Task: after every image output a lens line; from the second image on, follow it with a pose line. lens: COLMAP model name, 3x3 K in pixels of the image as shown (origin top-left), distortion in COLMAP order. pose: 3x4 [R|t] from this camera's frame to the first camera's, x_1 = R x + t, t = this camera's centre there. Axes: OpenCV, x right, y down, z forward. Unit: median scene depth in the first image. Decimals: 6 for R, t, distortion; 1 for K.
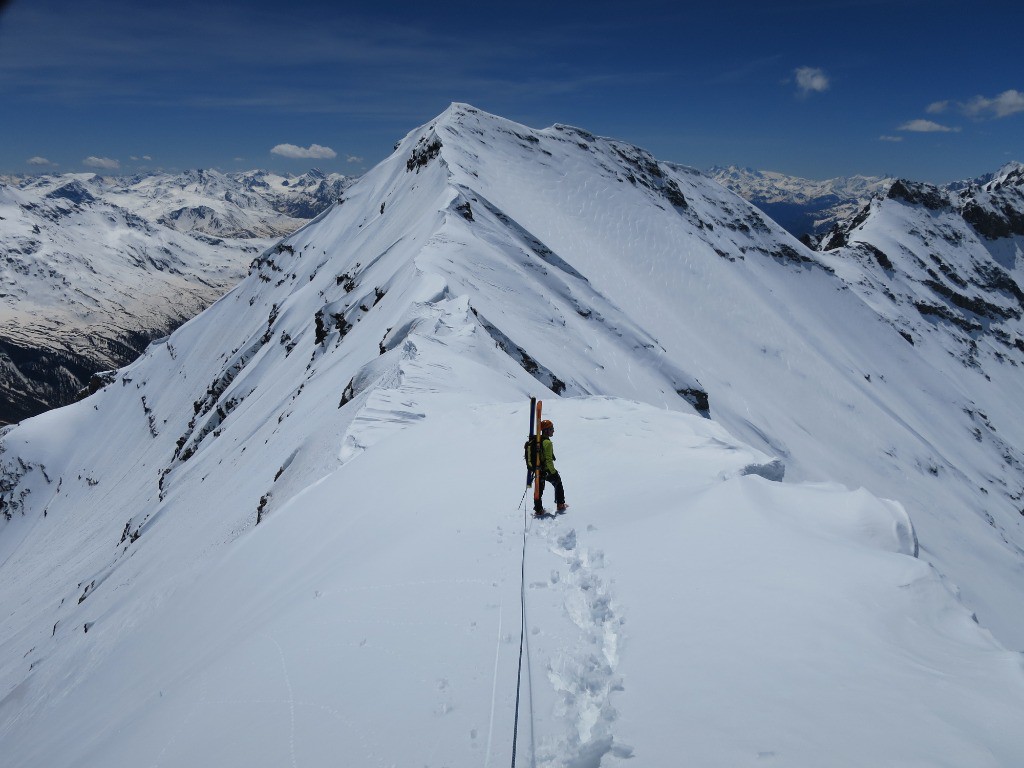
lens RADIAL K [[754.6, 0, 518.0], [0, 754.6, 381.0], [0, 0, 1]] dist [-0.049424, 0.005885]
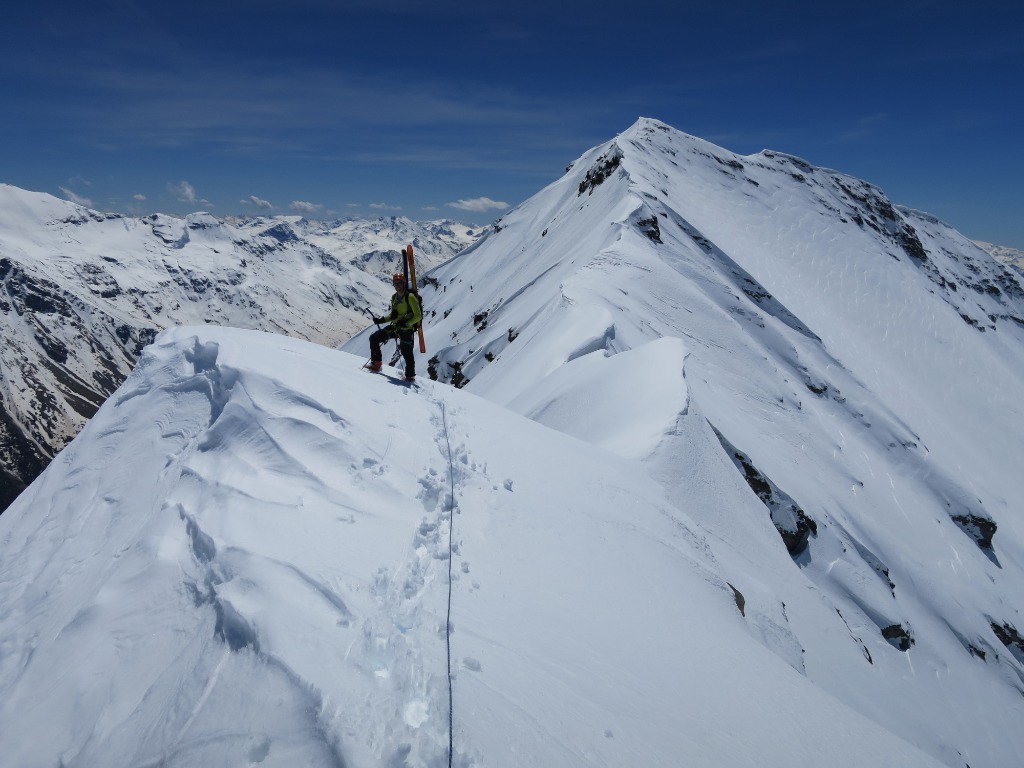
lens RADIAL K [[754.6, 0, 518.0], [0, 754.6, 381.0], [0, 0, 1]] dist [-0.049424, 0.005885]
pose [[0.973019, 0.077222, -0.217417, -0.014521], [-0.092486, 0.993849, -0.060914, -0.017811], [0.211375, 0.079379, 0.974176, 0.166975]]
